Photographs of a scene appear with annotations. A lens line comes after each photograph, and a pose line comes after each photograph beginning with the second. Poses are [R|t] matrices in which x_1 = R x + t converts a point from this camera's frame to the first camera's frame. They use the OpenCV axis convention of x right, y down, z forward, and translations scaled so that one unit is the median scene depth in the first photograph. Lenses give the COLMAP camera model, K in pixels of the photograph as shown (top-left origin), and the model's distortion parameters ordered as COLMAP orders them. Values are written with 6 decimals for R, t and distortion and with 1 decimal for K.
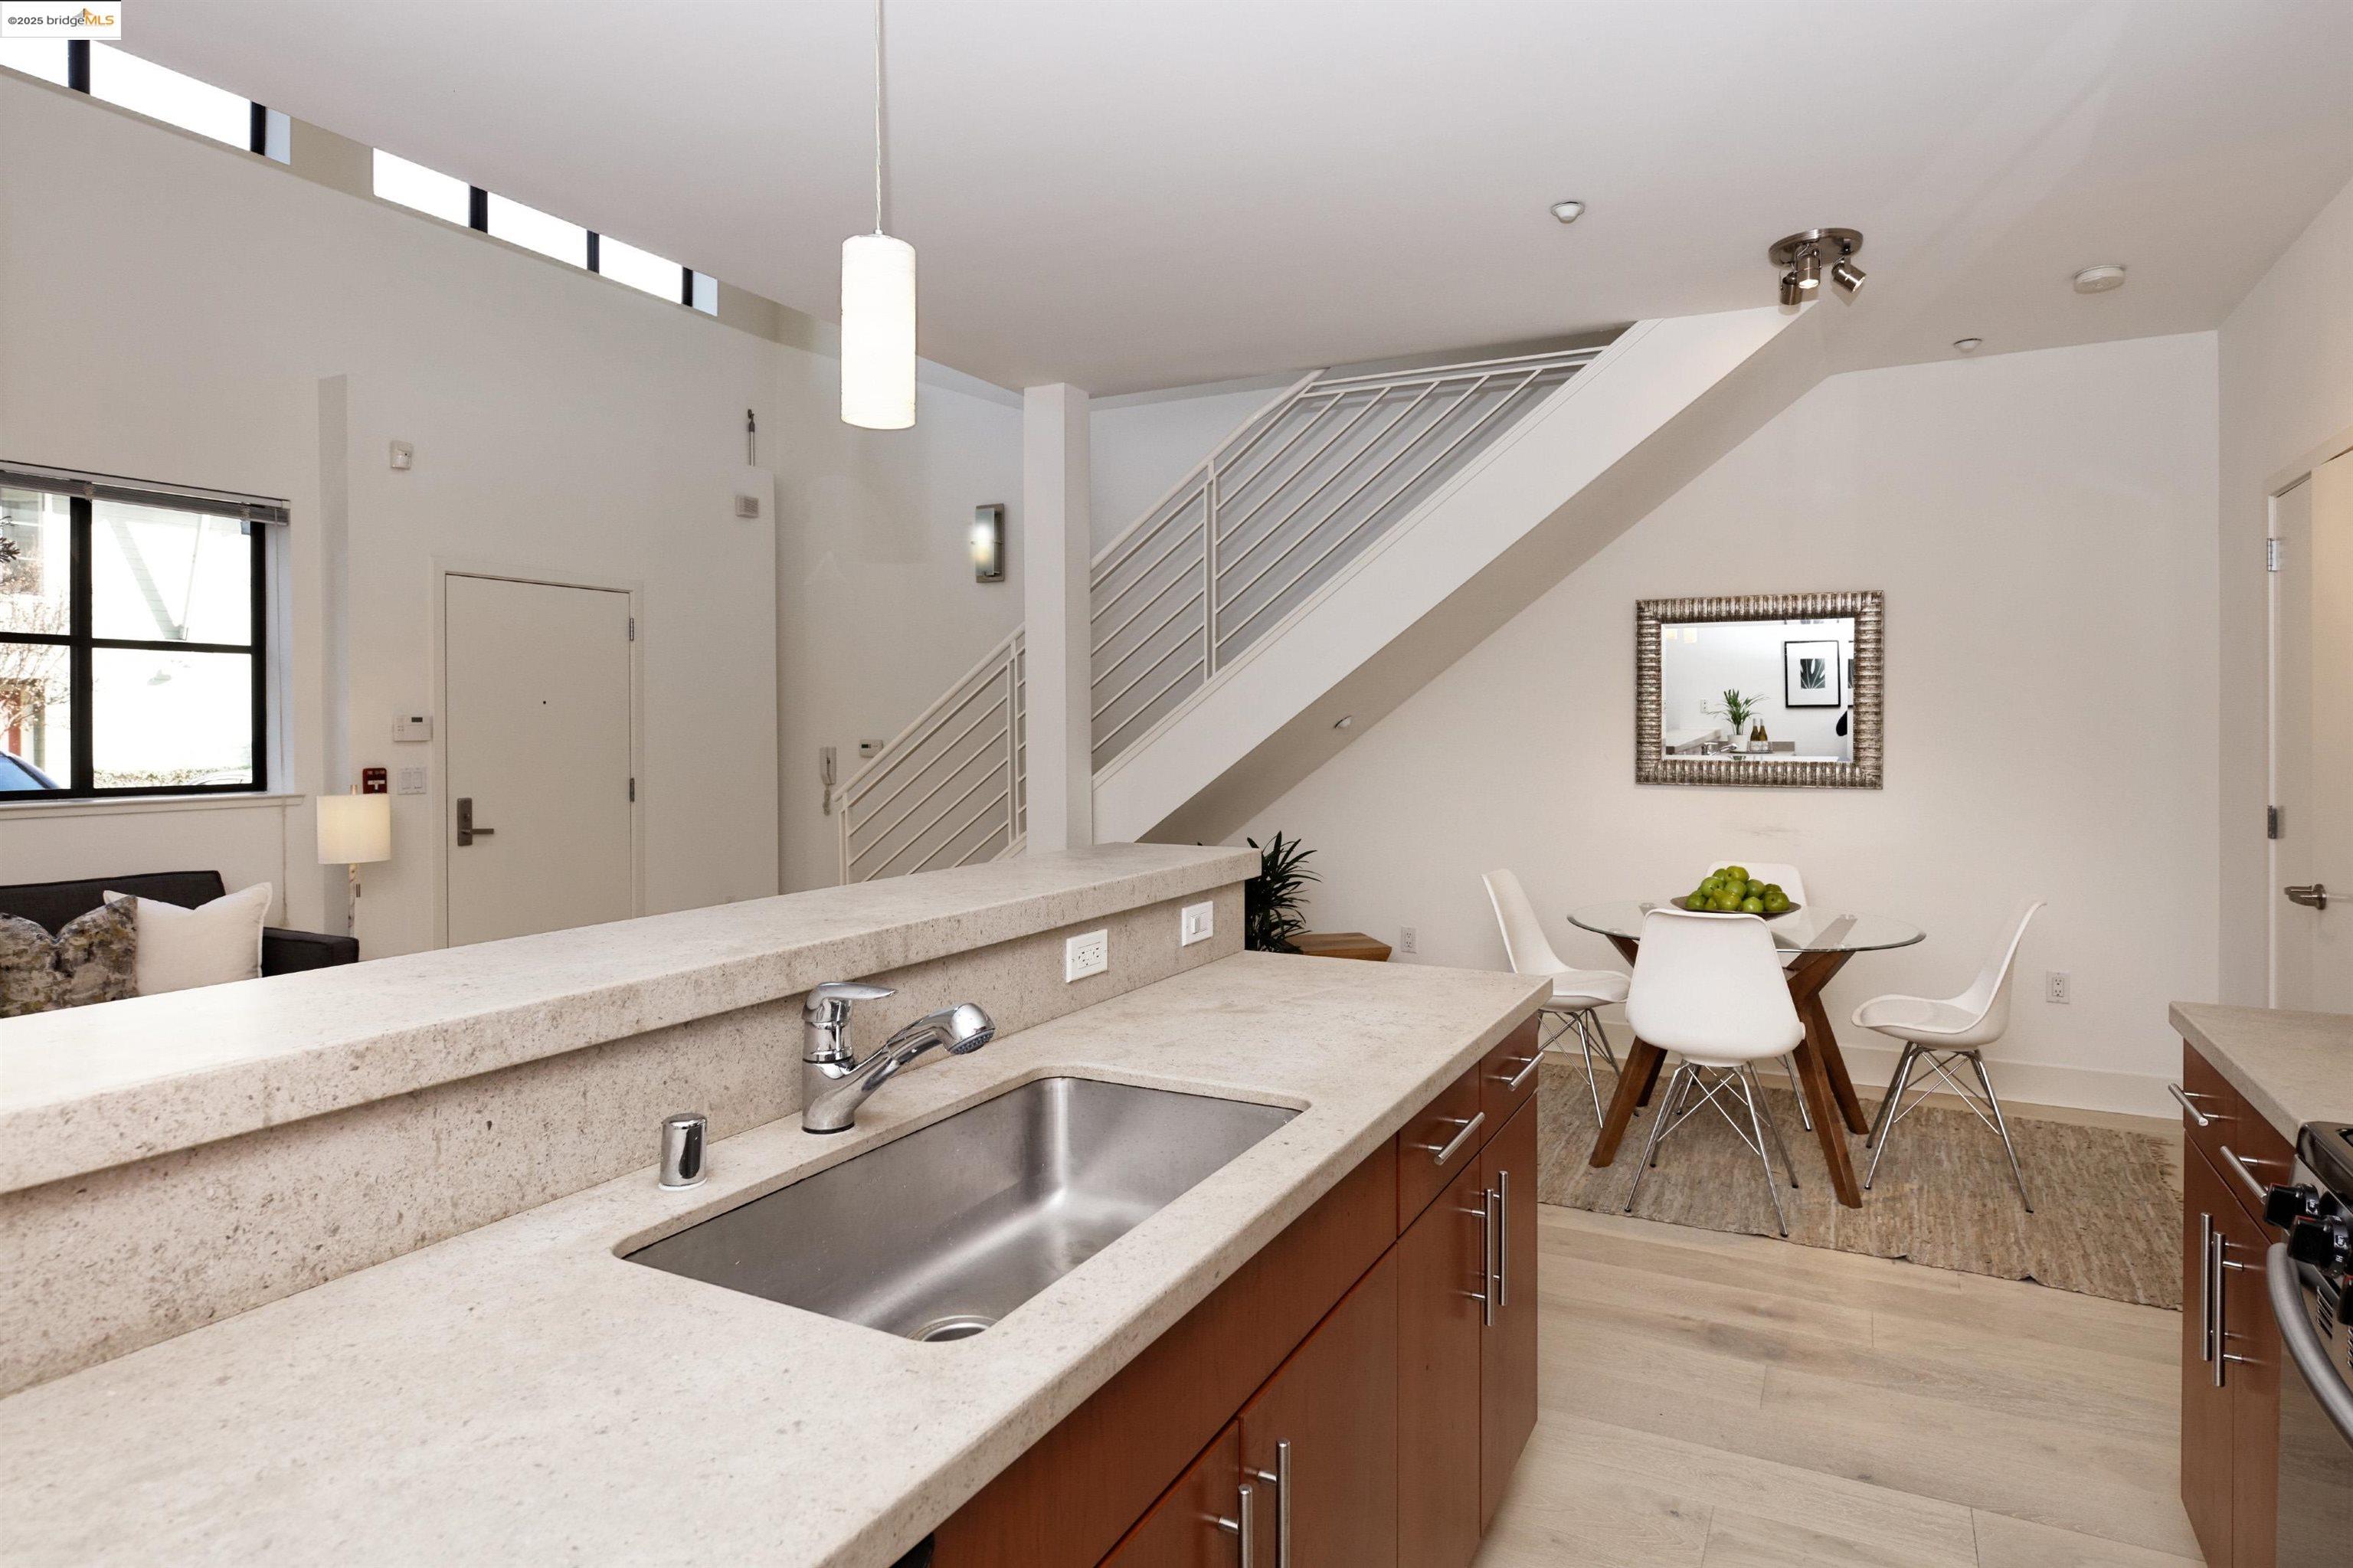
lens RADIAL K [[1274.4, 0, 1186.8], [0, 1274.4, 724.8], [0, 0, 1]] dist [-0.001426, -0.000410]
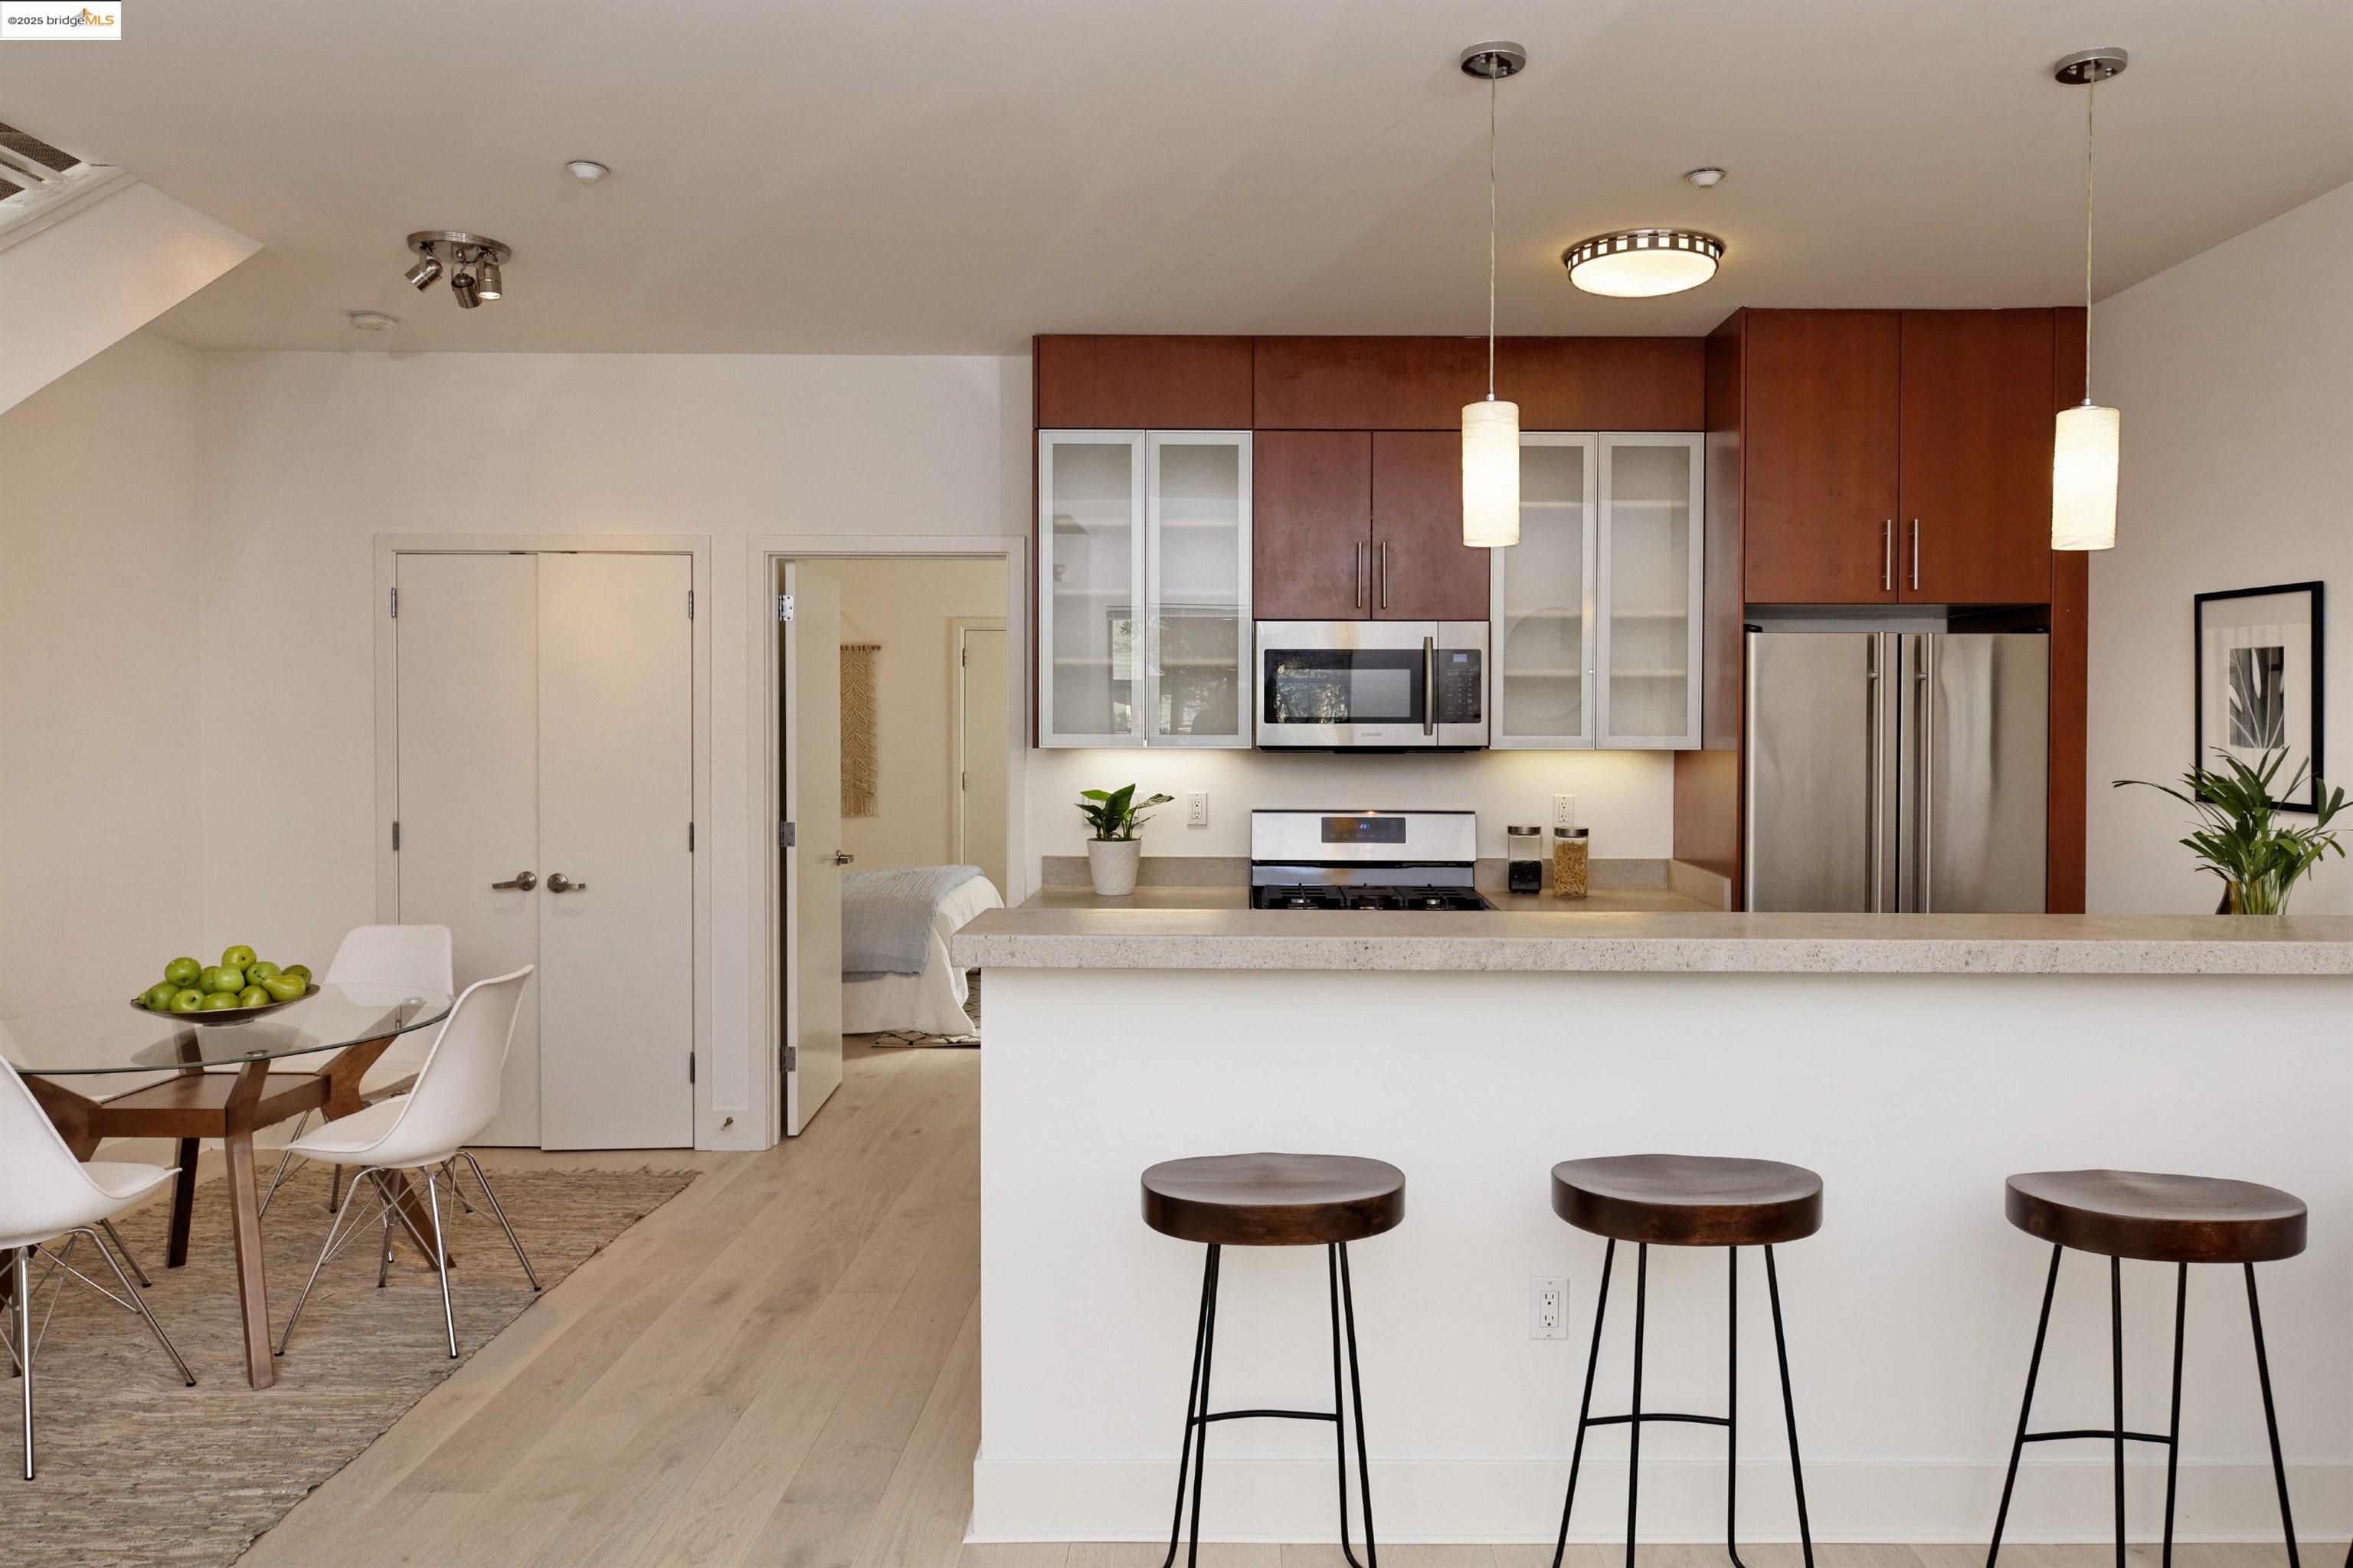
lens RADIAL K [[1497.6, 0, 1257.3], [0, 1497.6, 746.2], [0, 0, 1]] dist [-0.008164, 0.000148]
pose [[-0.477218, -0.015268, 0.878652, -0.523853], [-0.003600, 0.999875, 0.015419, -0.022017], [-0.878777, 0.004196, -0.477213, 0.704238]]
